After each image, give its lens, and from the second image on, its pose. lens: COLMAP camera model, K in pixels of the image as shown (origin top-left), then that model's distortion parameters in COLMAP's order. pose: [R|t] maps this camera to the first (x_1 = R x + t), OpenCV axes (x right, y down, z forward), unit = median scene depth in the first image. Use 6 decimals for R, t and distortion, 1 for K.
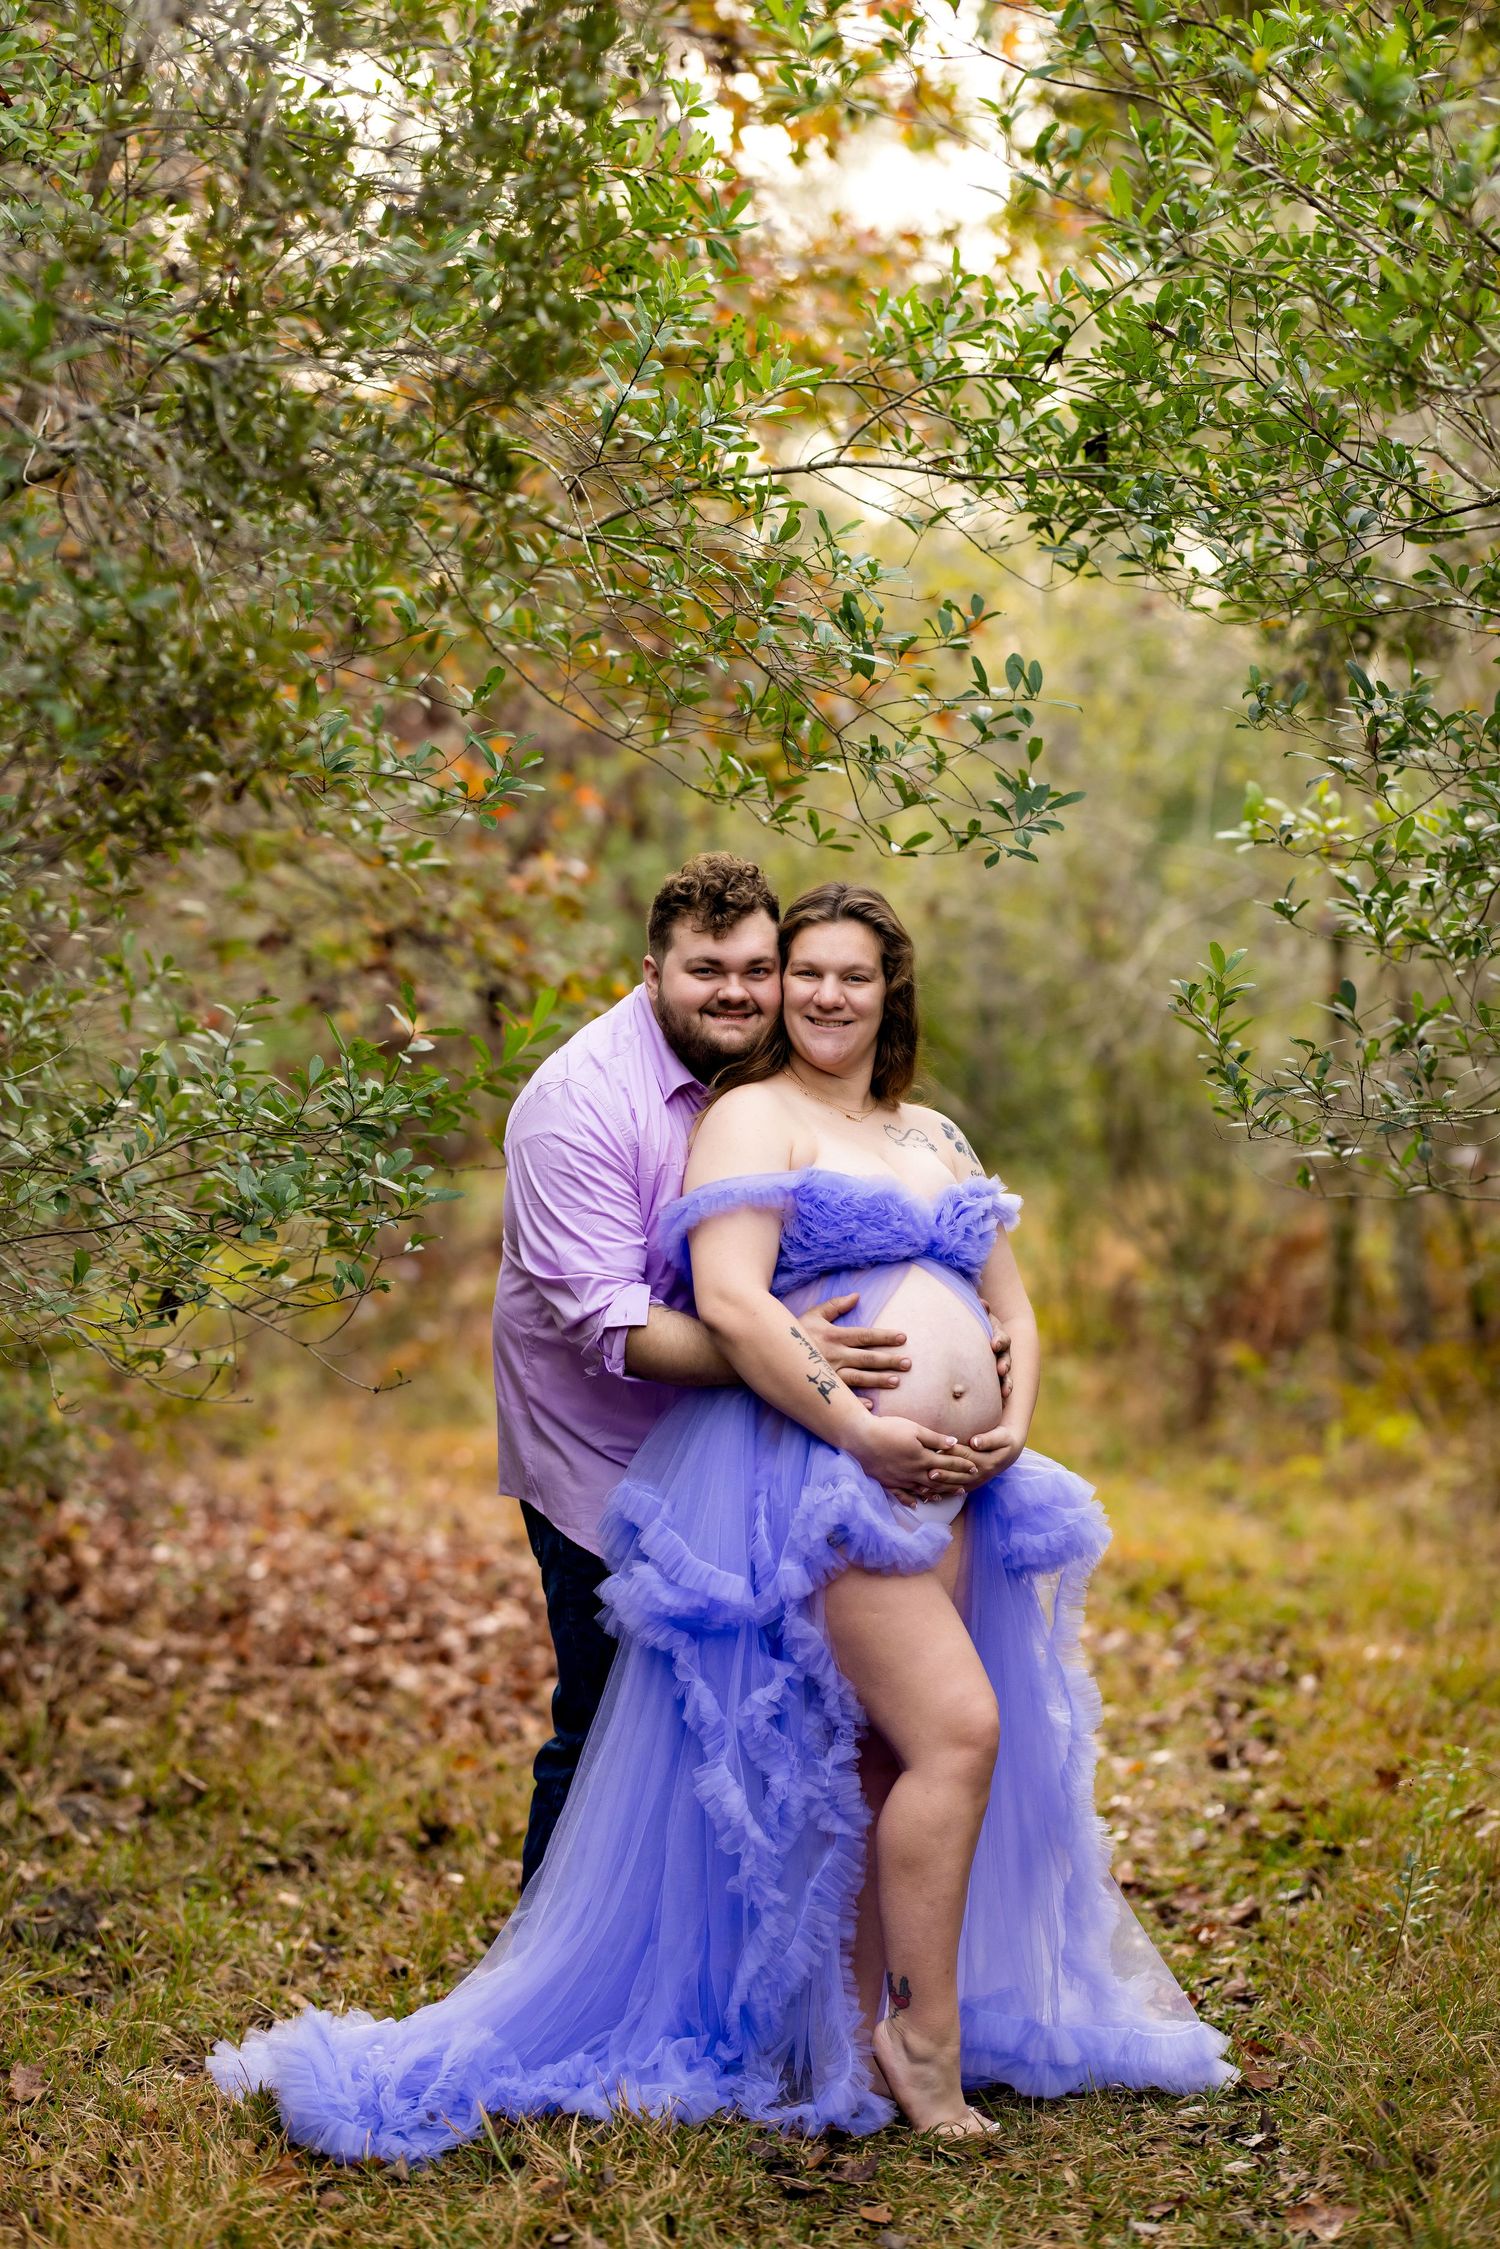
lens RADIAL K [[5600.8, 0, 750.0], [0, 5600.8, 1072.8], [0, 0, 1]] dist [-0.041104, -0.005648]
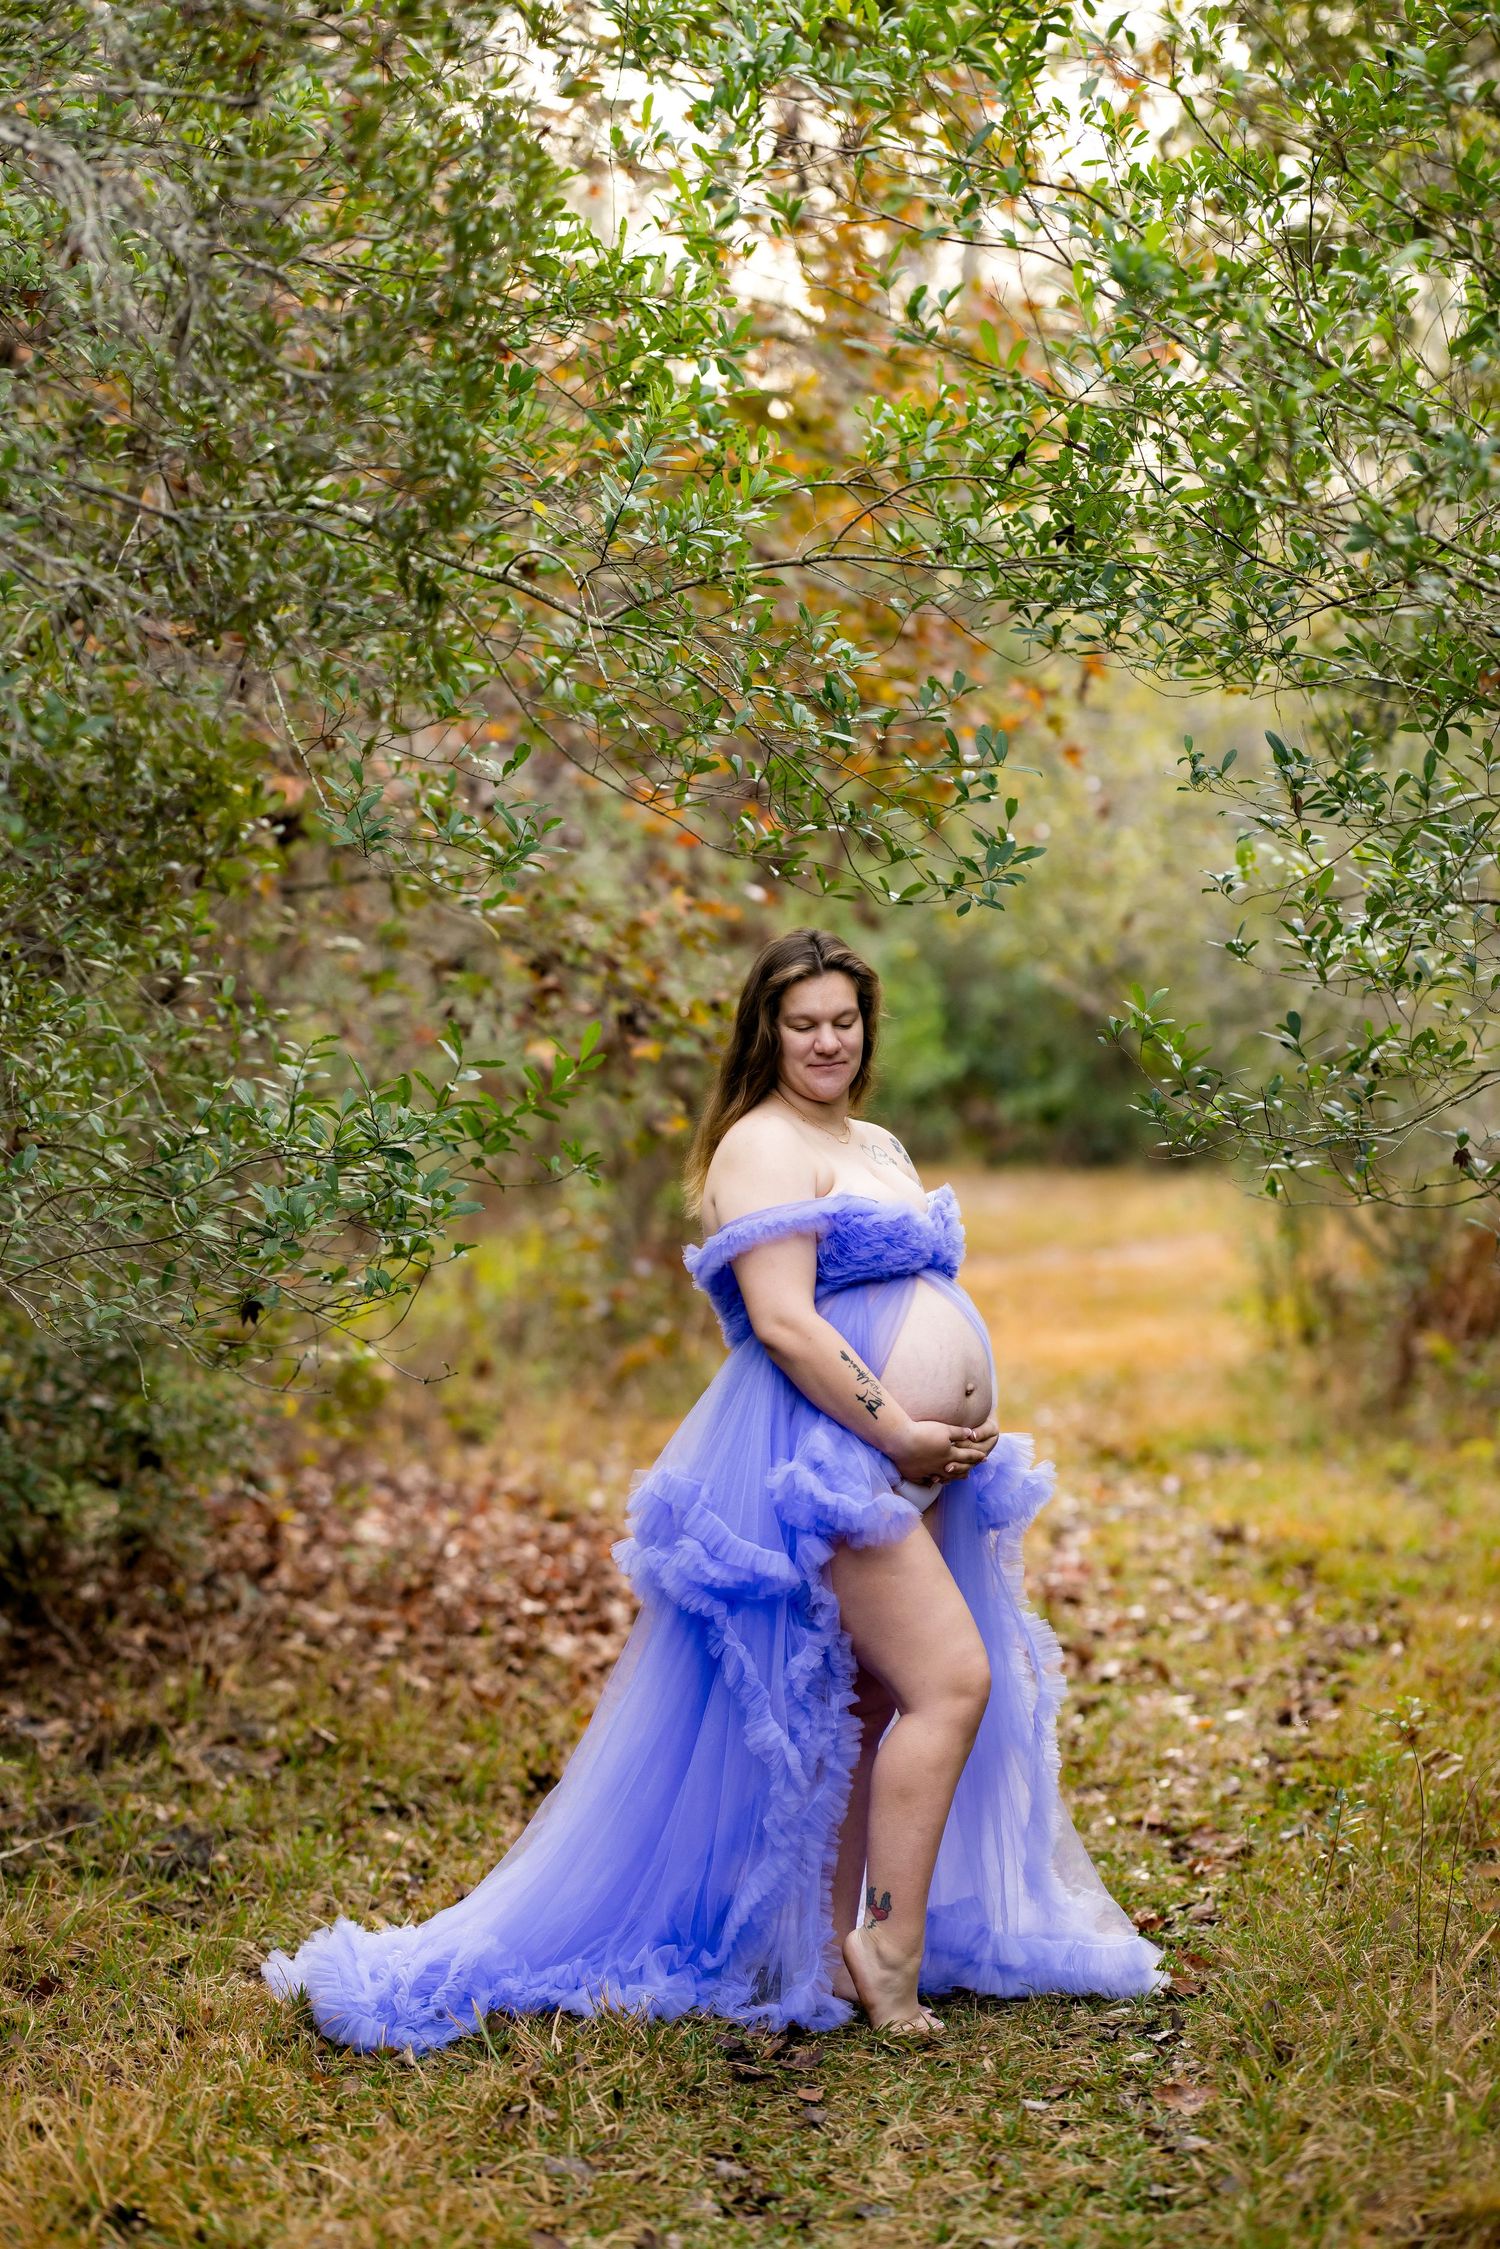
lens RADIAL K [[5547.4, 0, 750.0], [0, 5547.4, 1124.5], [0, 0, 1]] dist [-0.033877, -0.399026]
pose [[0.997919, -0.007928, -0.063986, 0.066150], [0.008603, 0.999910, 0.010282, -0.006058], [0.063898, -0.010811, 0.997898, -0.108308]]
